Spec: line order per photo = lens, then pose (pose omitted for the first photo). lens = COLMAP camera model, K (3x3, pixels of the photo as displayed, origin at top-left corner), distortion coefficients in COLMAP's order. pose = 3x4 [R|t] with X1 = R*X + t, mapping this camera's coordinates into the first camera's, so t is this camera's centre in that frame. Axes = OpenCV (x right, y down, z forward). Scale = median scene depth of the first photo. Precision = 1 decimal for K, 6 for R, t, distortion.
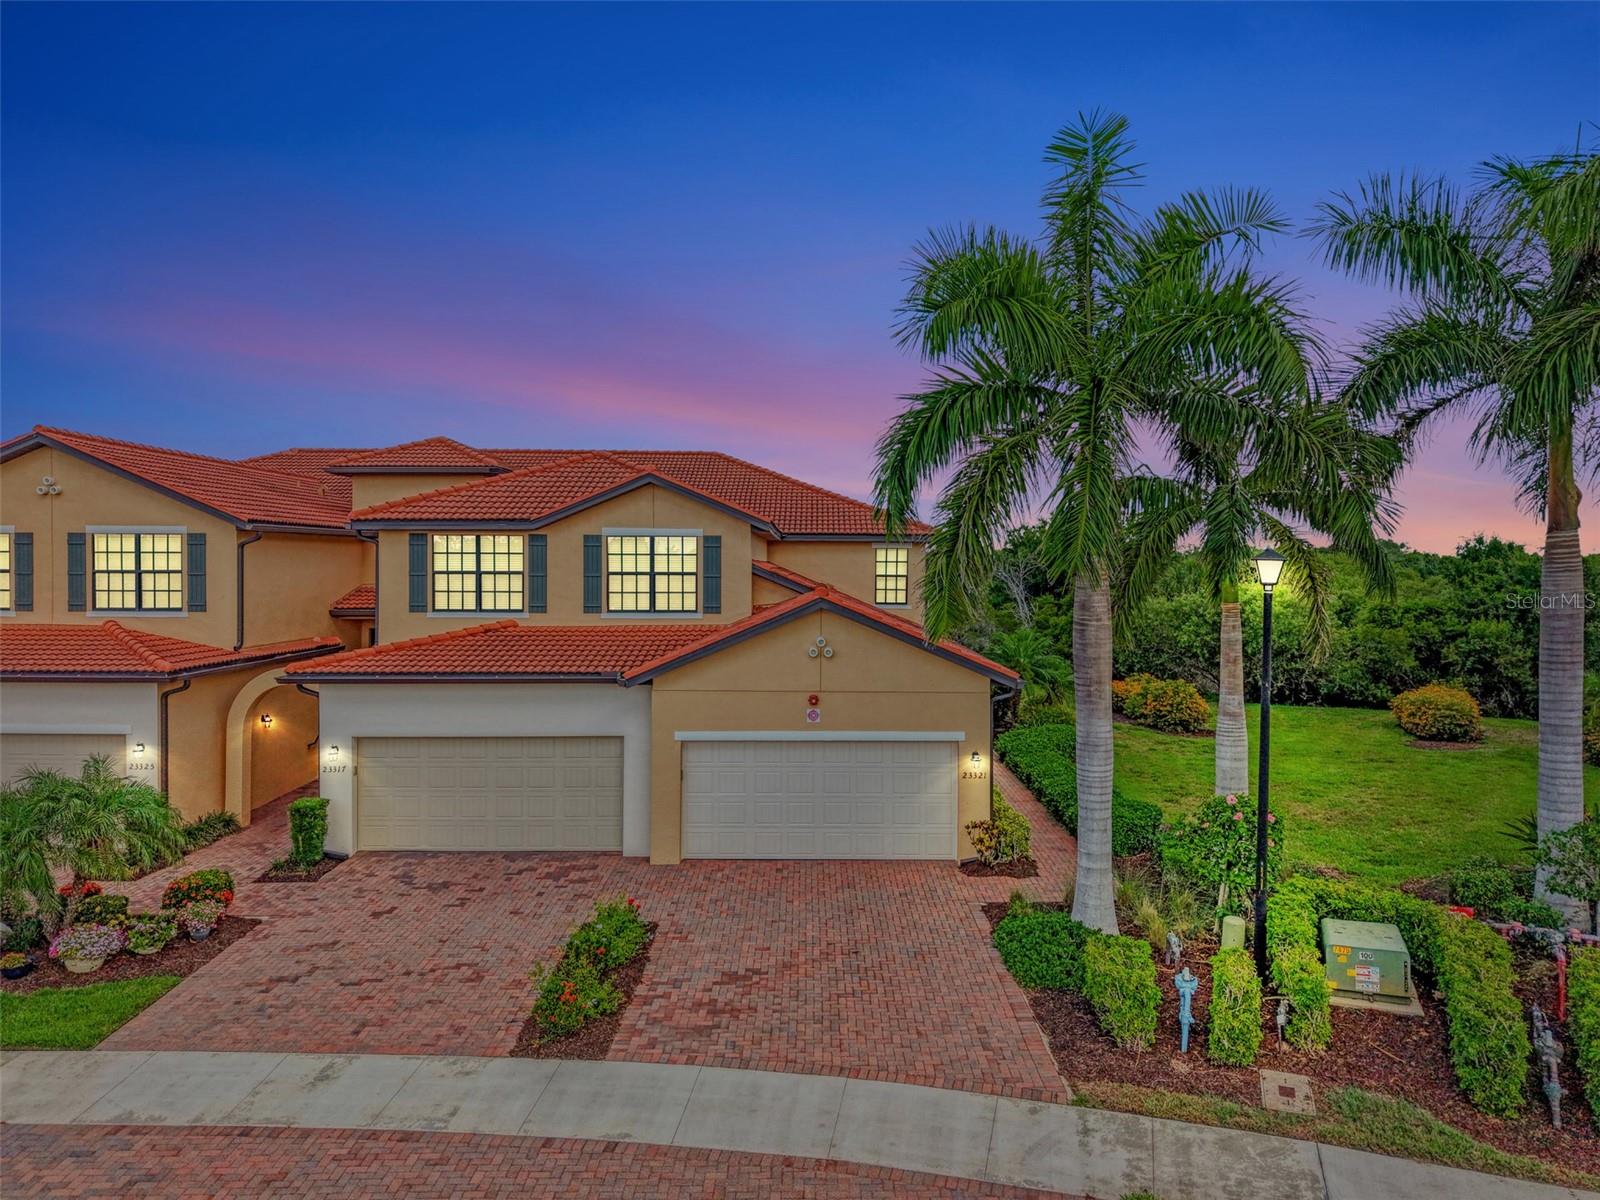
lens RADIAL K [[1099.8, 0, 810.9], [0, 1099.8, 585.5], [0, 0, 1]] dist [-0.000282, -0.000278]
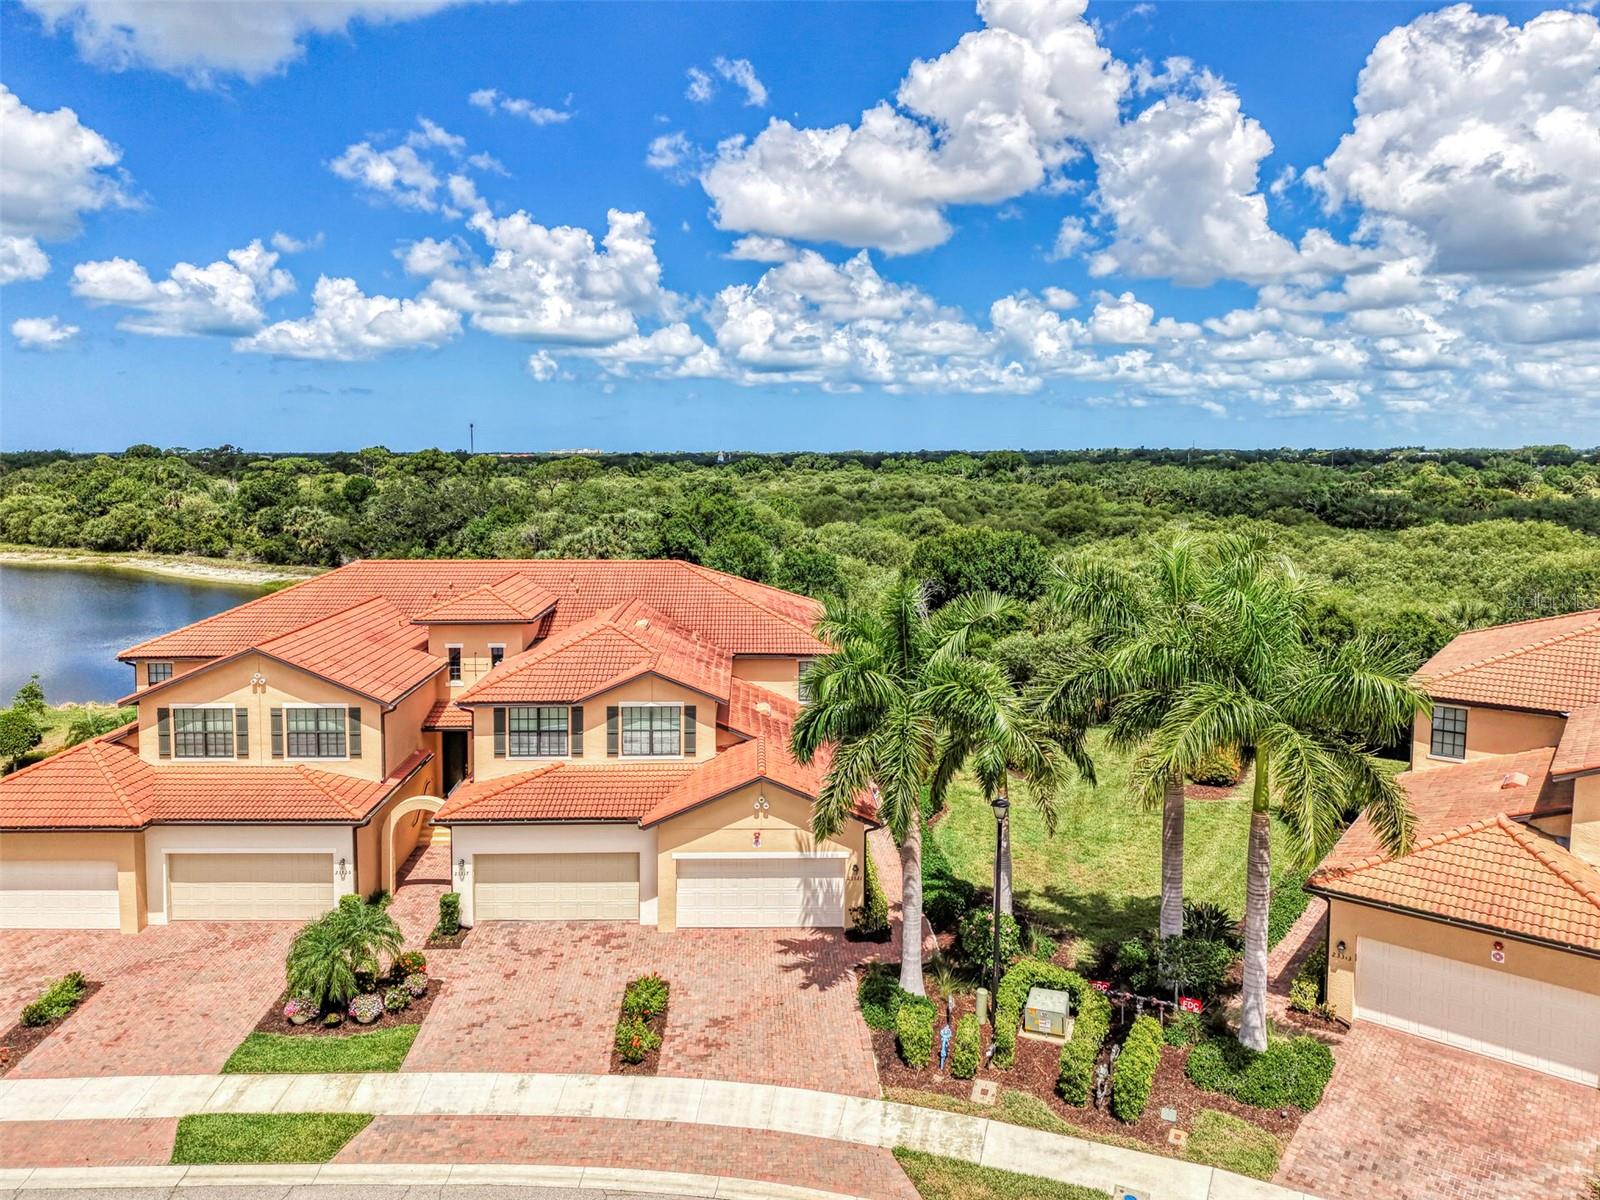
lens RADIAL K [[1115.9, 0, 758.3], [0, 1115.9, 529.8], [0, 0, 1]] dist [-0.001782, -0.001072]
pose [[0.999889, -0.001763, 0.014808, -0.027371], [0.000986, 0.998627, 0.052373, -0.648427], [-0.014881, -0.052352, 0.998518, -0.954570]]
